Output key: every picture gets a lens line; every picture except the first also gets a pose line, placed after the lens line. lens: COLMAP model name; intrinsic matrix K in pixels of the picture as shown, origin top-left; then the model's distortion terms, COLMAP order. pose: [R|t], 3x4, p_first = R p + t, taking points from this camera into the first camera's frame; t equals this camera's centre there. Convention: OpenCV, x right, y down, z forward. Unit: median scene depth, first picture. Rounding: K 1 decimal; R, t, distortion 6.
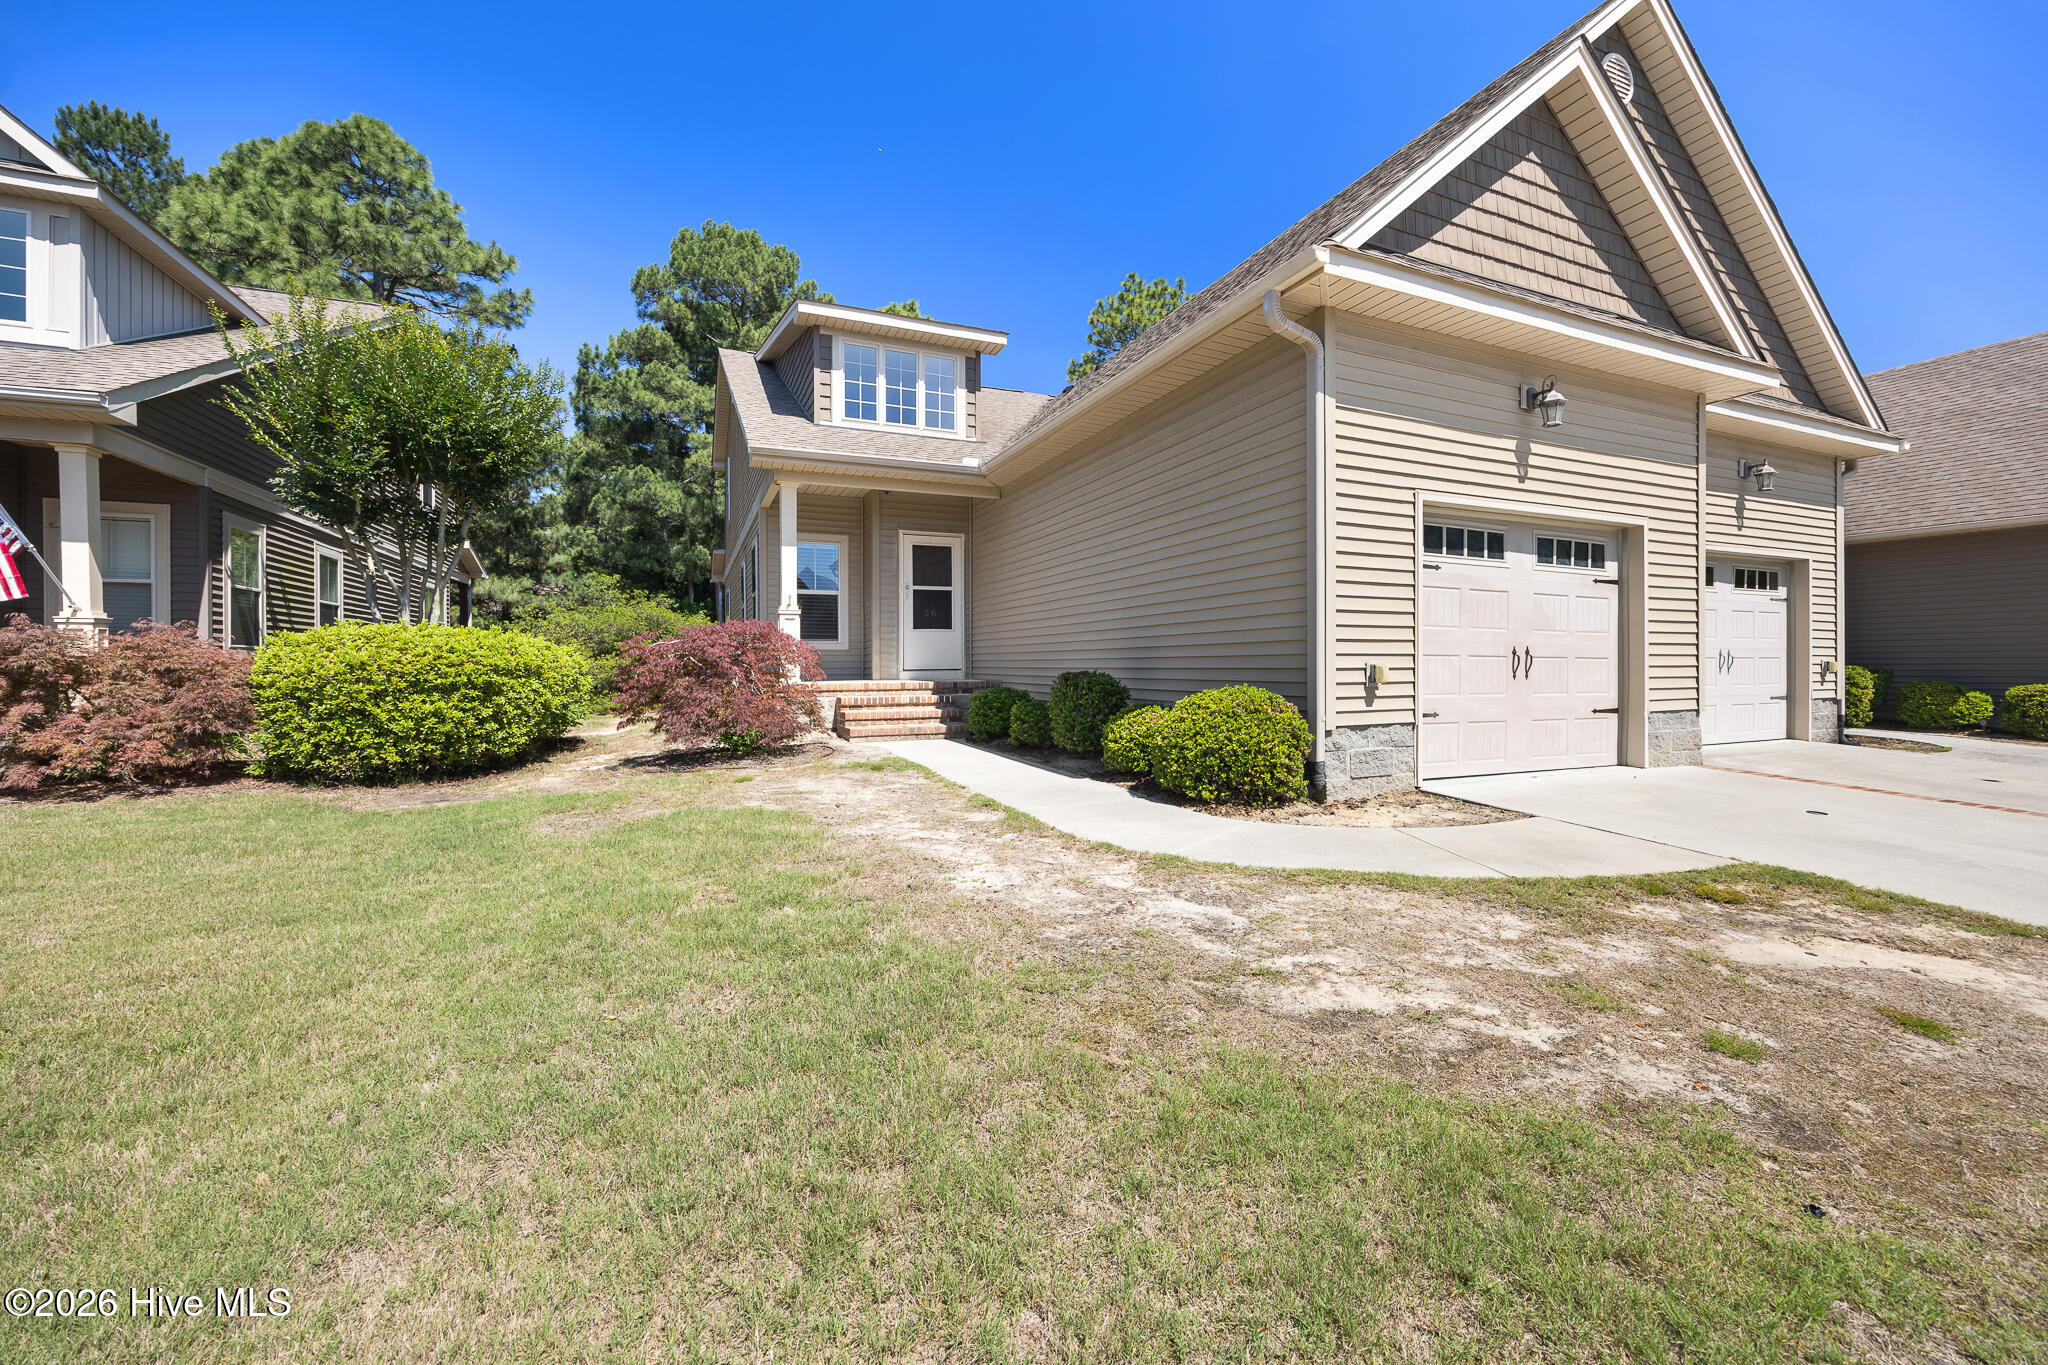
lens RADIAL K [[778.9, 0, 1023.3], [0, 778.9, 678.7], [0, 0, 1]] dist [-0.002433, -0.000483]
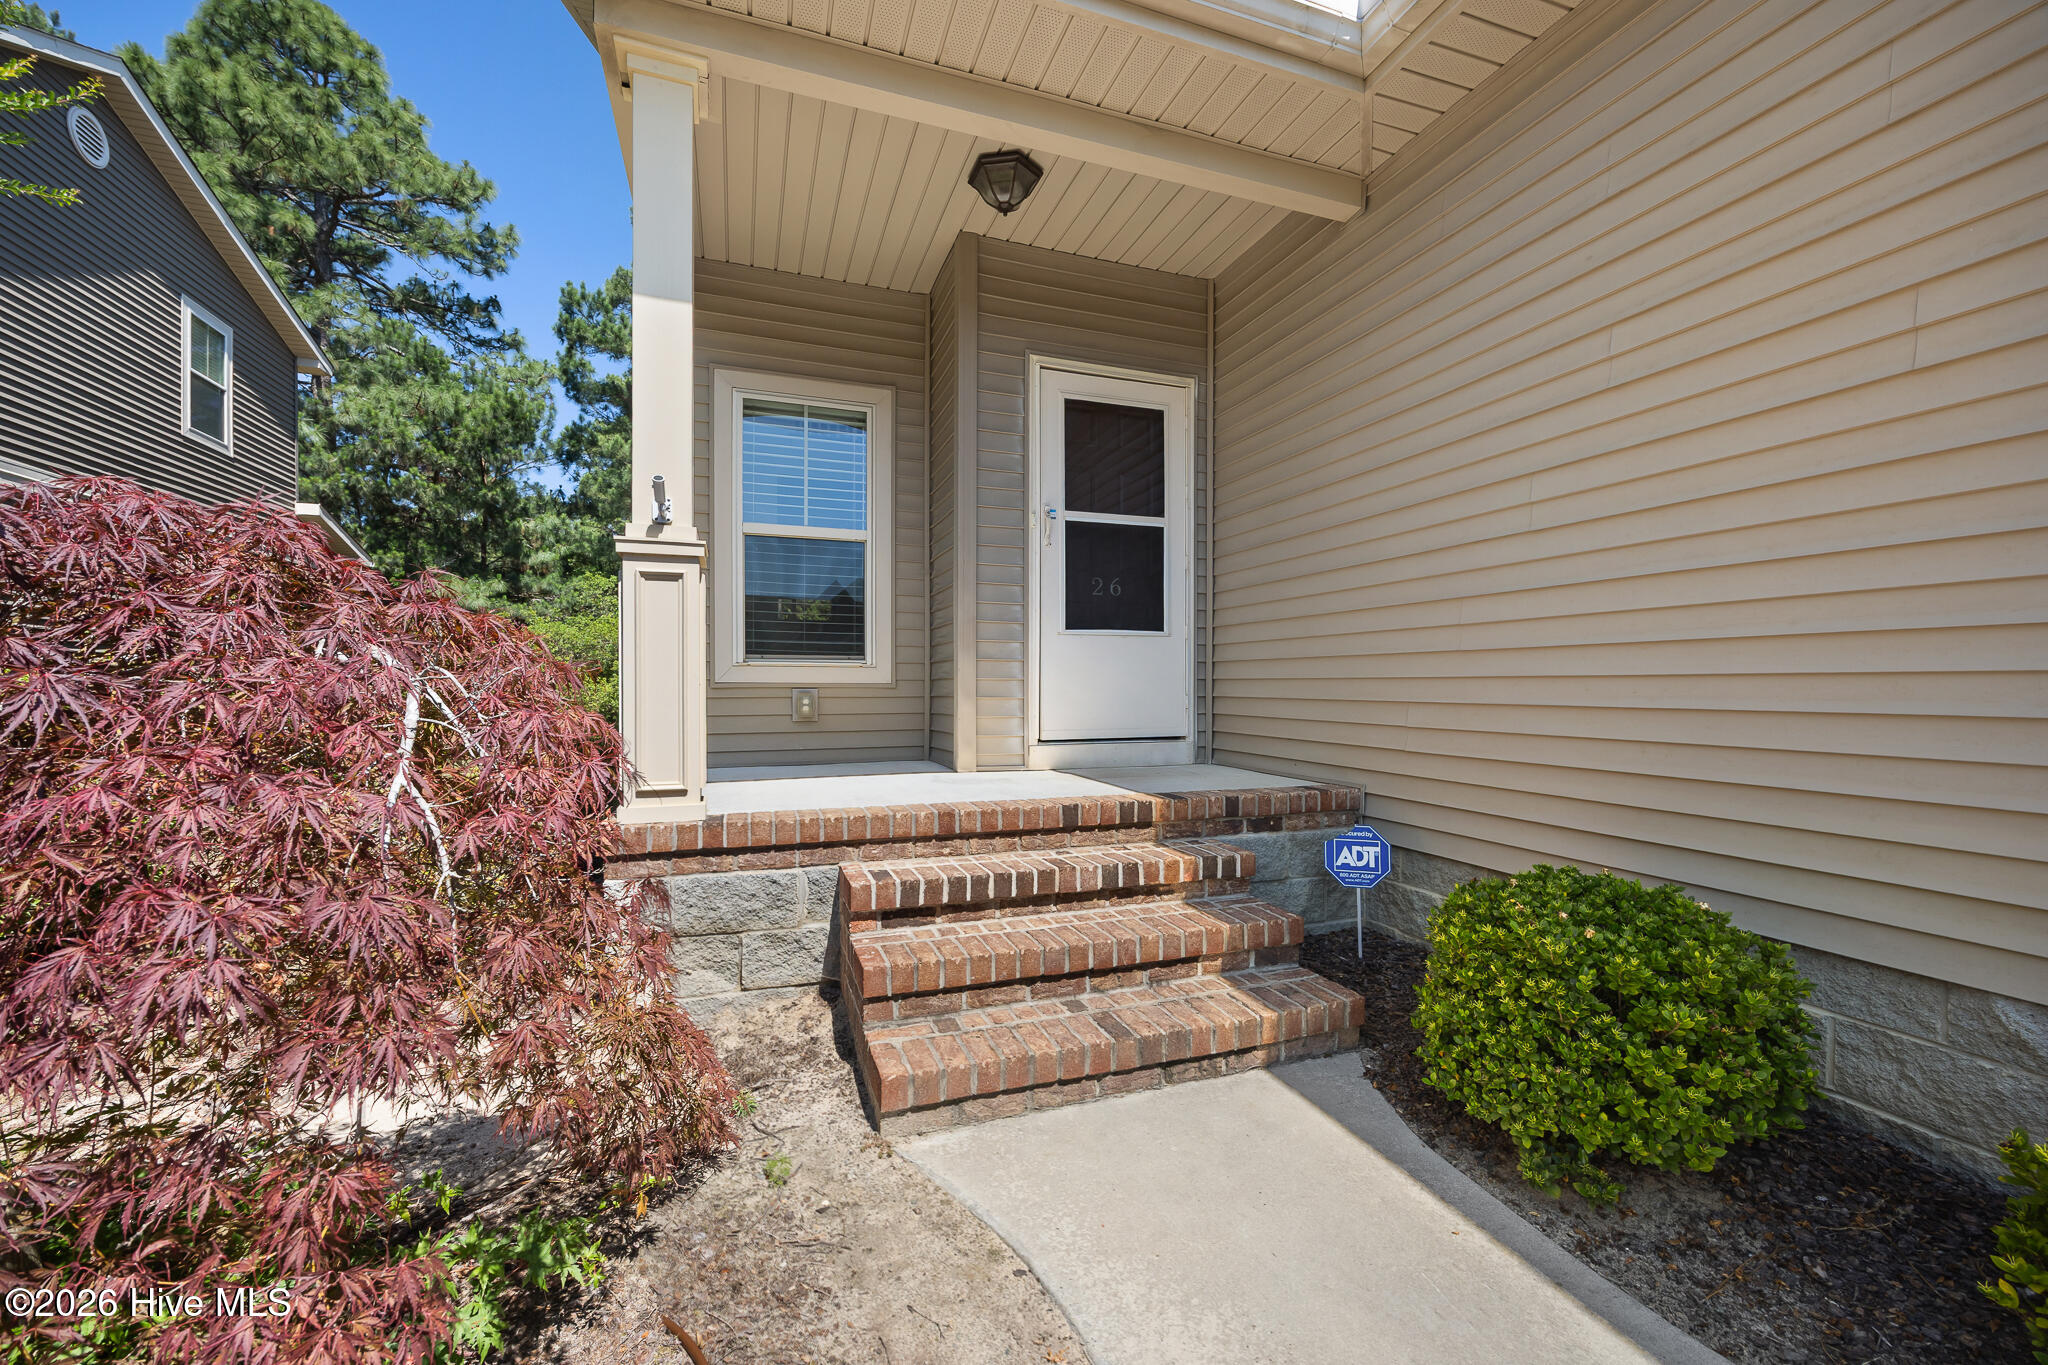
lens RADIAL K [[801.0, 0, 1013.7], [0, 801.0, 694.7], [0, 0, 1]] dist [-0.001452, -0.000128]
pose [[0.997196, 0.012198, -0.073827, -0.146471], [-0.012883, 0.999878, -0.008807, -0.031547], [0.073711, 0.009734, 0.997232, 0.670455]]
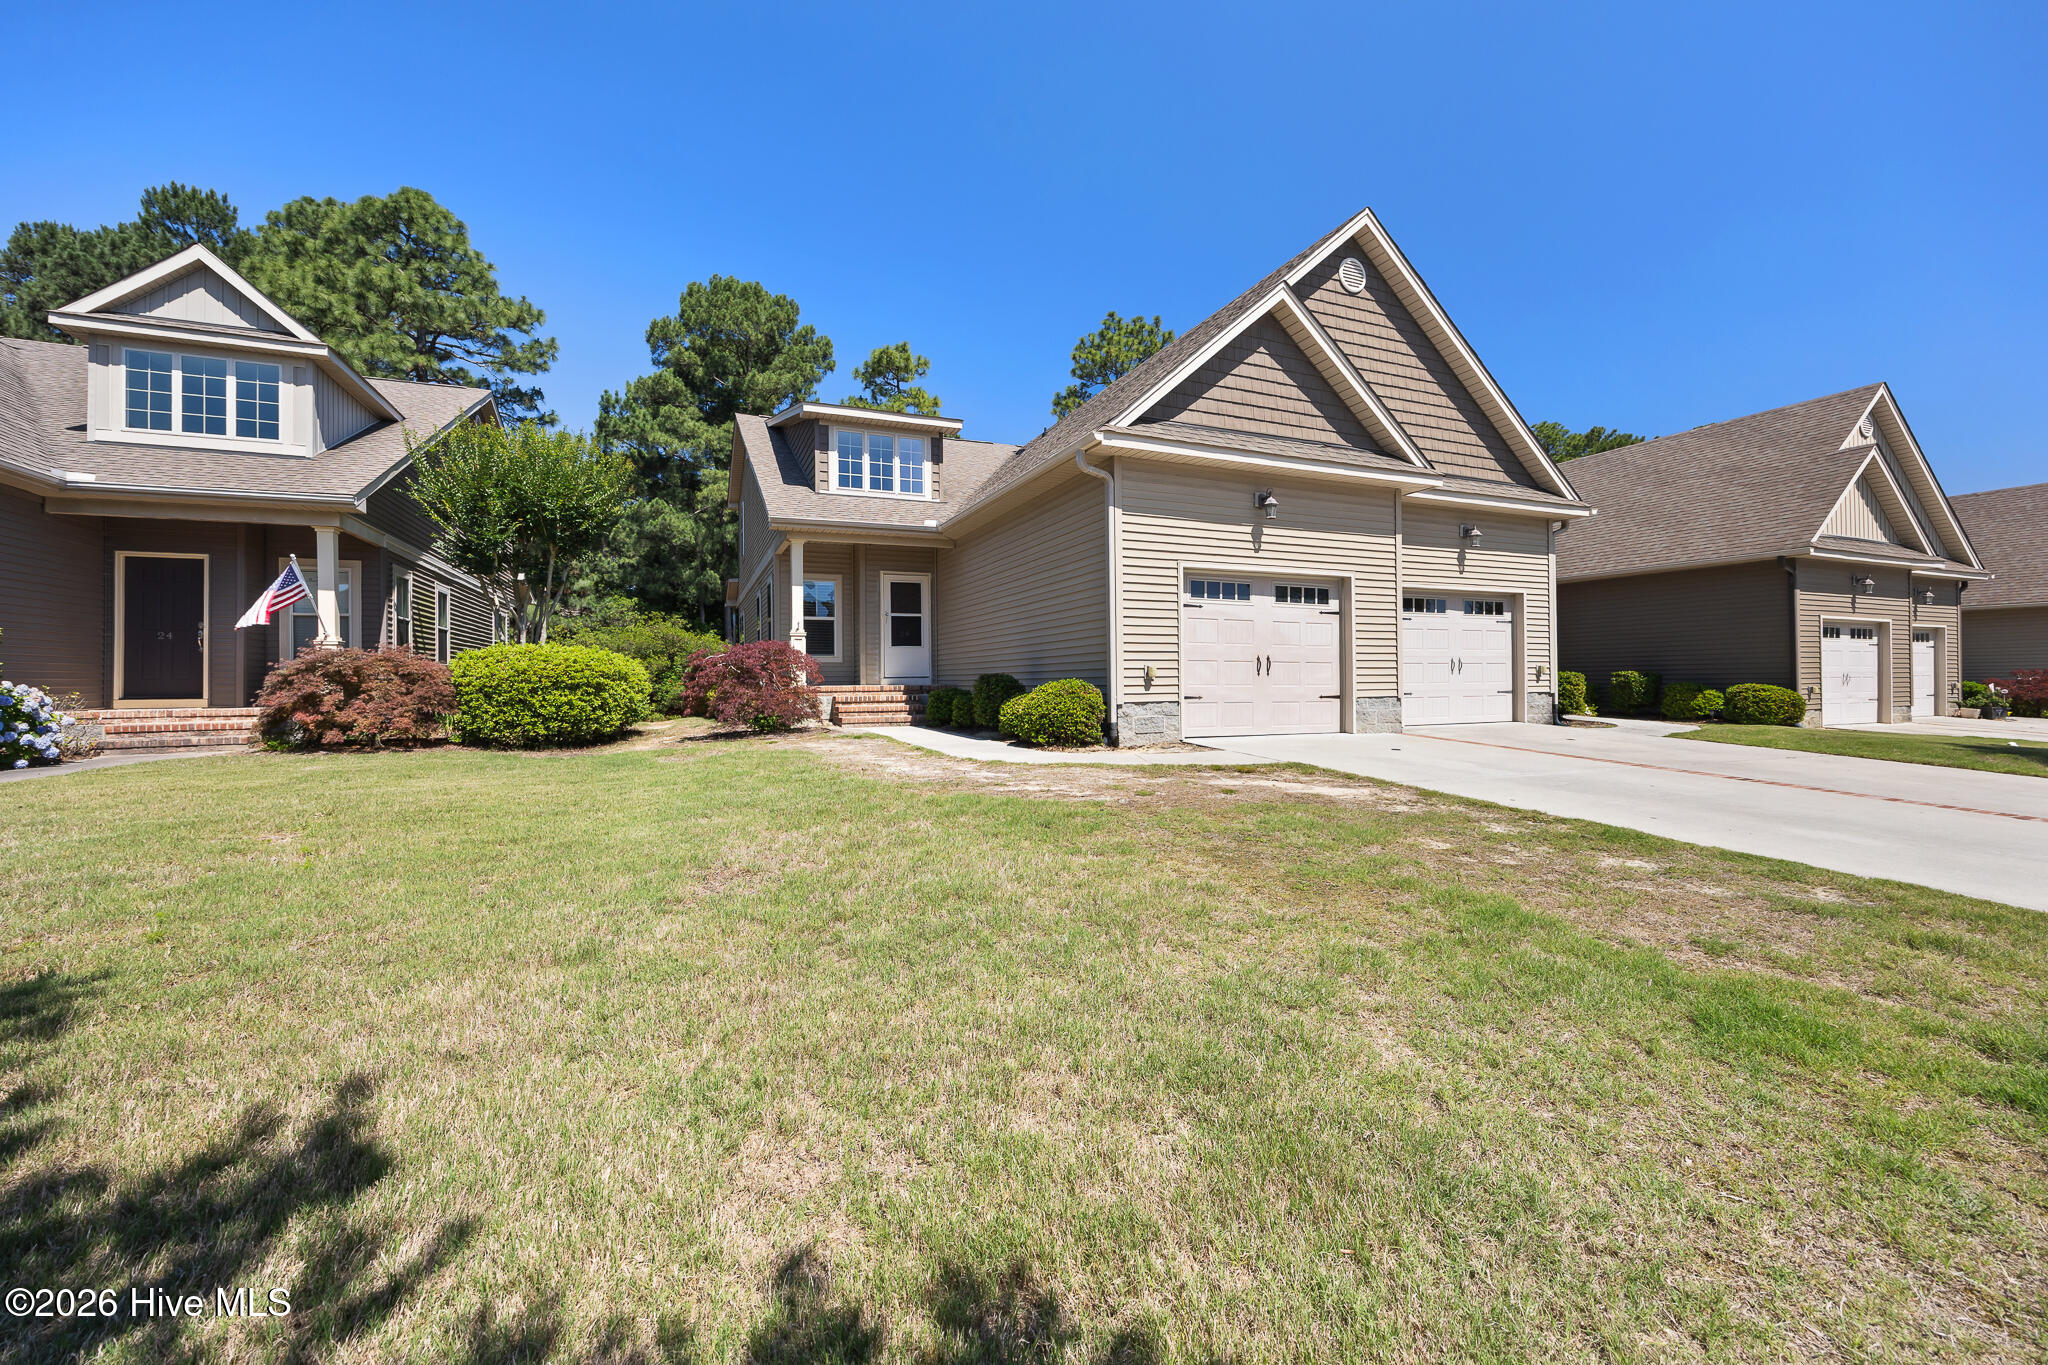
lens RADIAL K [[792.6, 0, 1023.8], [0, 792.6, 691.4], [0, 0, 1]] dist [0.001558, 0.000136]
pose [[0.999975, -0.004603, -0.005278, 0.094548], [0.004571, 0.999971, -0.006055, 0.023241], [0.005306, 0.006031, 0.999968, -0.356685]]
